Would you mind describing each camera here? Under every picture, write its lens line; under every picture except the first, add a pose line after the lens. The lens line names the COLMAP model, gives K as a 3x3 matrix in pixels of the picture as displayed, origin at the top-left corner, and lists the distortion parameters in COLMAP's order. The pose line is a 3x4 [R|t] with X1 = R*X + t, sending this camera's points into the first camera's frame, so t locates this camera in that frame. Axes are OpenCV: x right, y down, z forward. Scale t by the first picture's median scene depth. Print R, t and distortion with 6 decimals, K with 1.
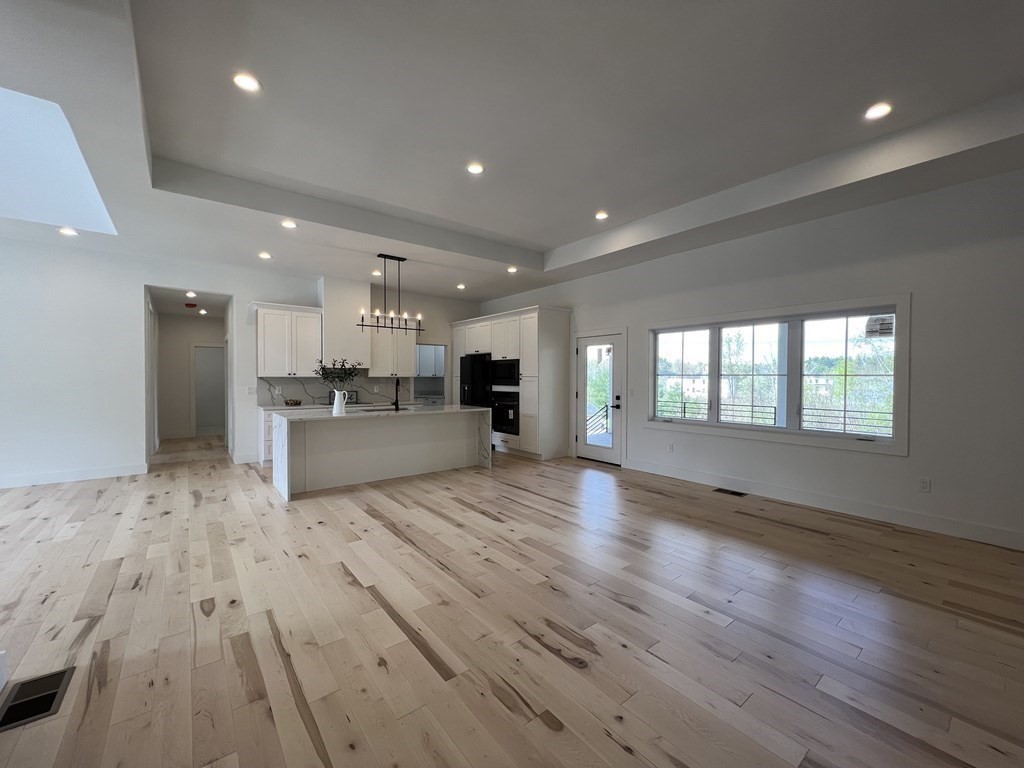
lens RADIAL K [[410.6, 0, 512.0], [0, 410.6, 384.0], [0, 0, 1]] dist [0.000382, 0.000094]
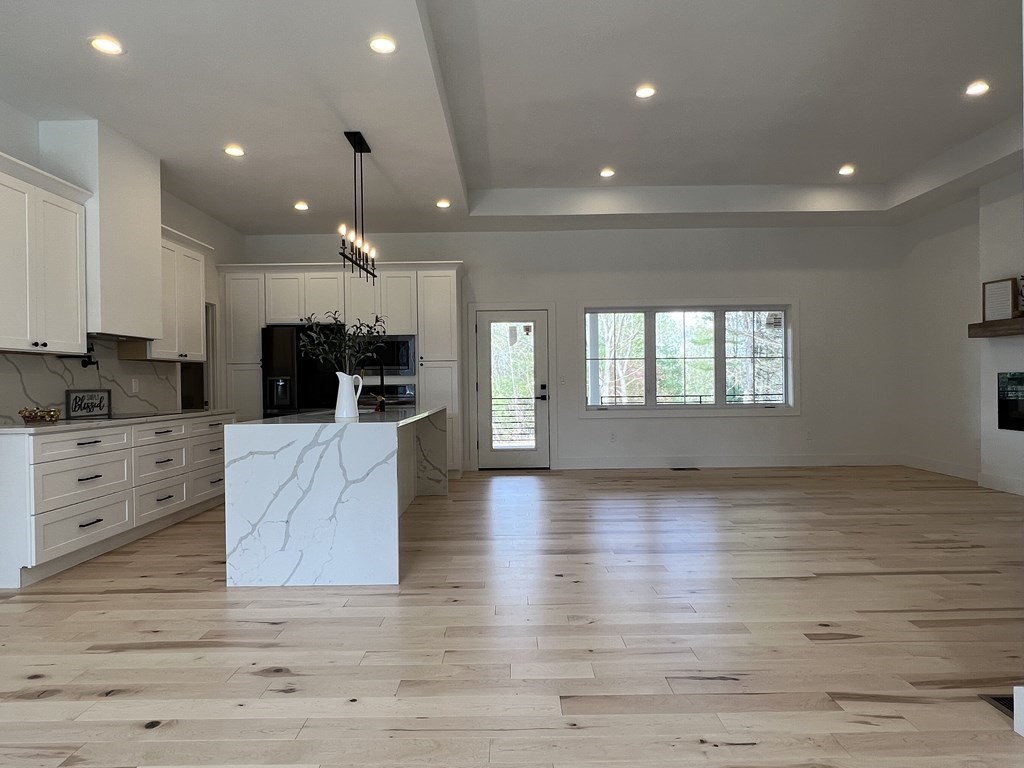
lens RADIAL K [[605.8, 0, 512.0], [0, 605.8, 384.0], [0, 0, 1]] dist [0.005947, -0.002204]
pose [[0.621928, -0.014857, 0.782933, -0.787767], [0.027585, 0.999615, -0.002943, 0.031542], [-0.782588, 0.023427, 0.622098, 0.308900]]
